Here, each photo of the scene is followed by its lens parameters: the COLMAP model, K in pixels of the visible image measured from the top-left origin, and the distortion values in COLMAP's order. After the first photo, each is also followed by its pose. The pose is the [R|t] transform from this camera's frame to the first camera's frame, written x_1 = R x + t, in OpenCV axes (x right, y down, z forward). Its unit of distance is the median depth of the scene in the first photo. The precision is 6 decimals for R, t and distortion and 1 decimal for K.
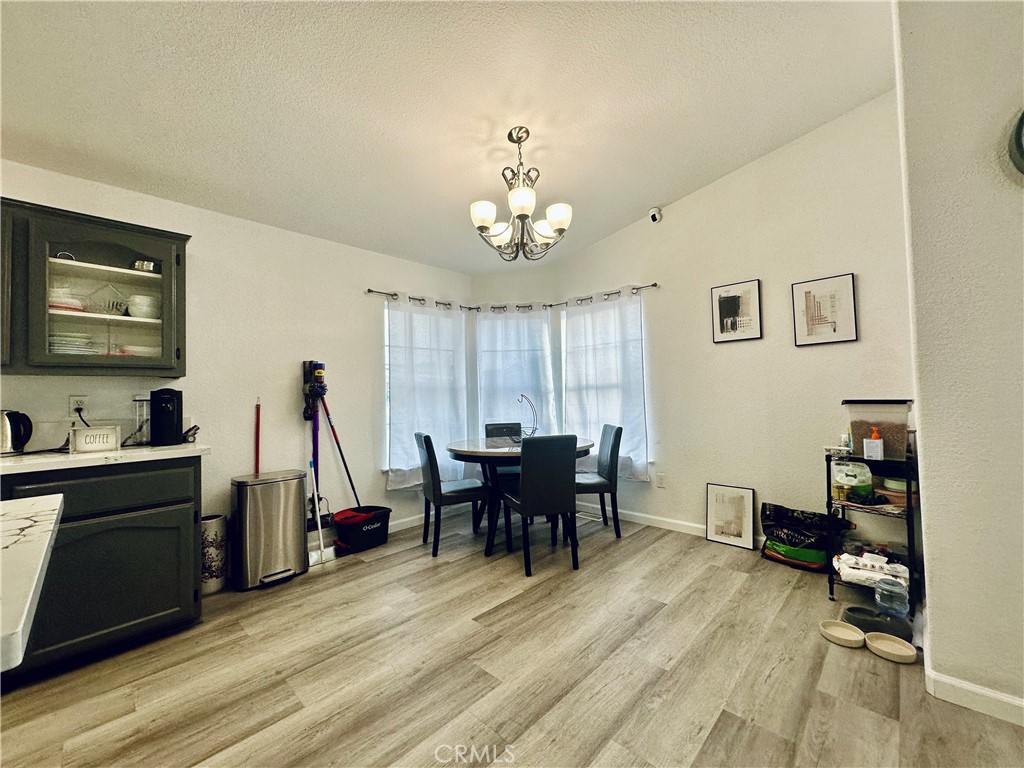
lens RADIAL K [[407.8, 0, 512.5], [0, 407.8, 385.7], [0, 0, 1]] dist [-0.001414, -0.000046]
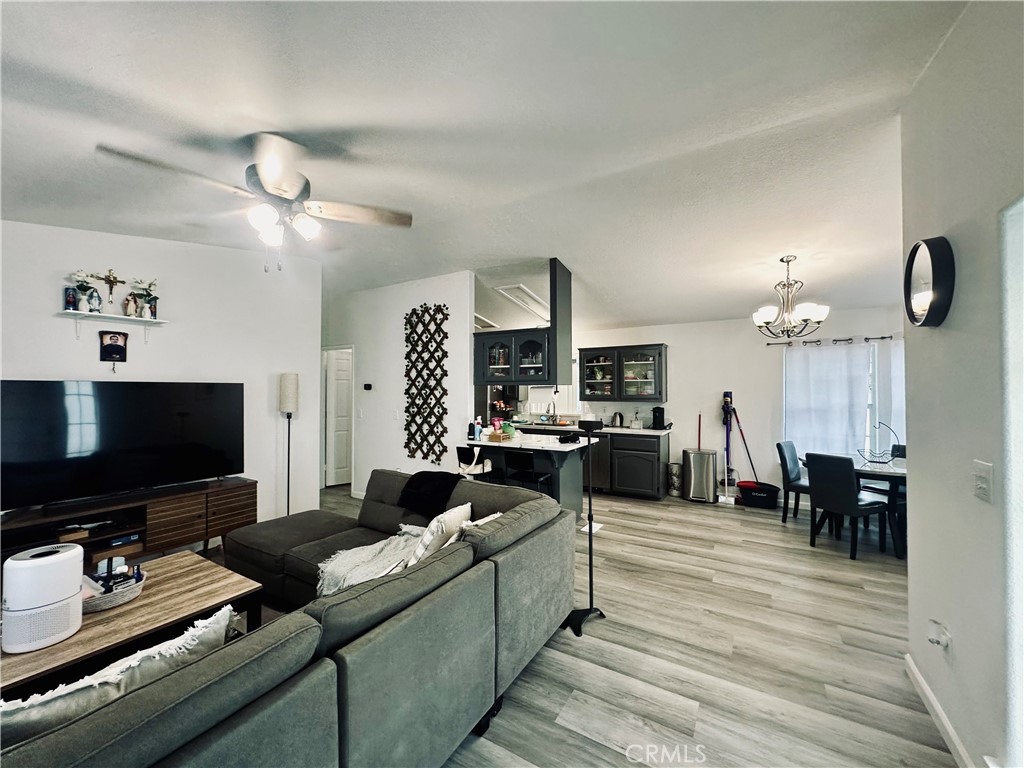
lens RADIAL K [[407.8, 0, 510.9], [0, 407.8, 384.6], [0, 0, 1]] dist [-0.001414, -0.000046]
pose [[0.226829, 0.011617, -0.973865, 1.305692], [0.023547, 0.999571, 0.017408, -0.185274], [0.973650, -0.026880, 0.226458, -0.410822]]
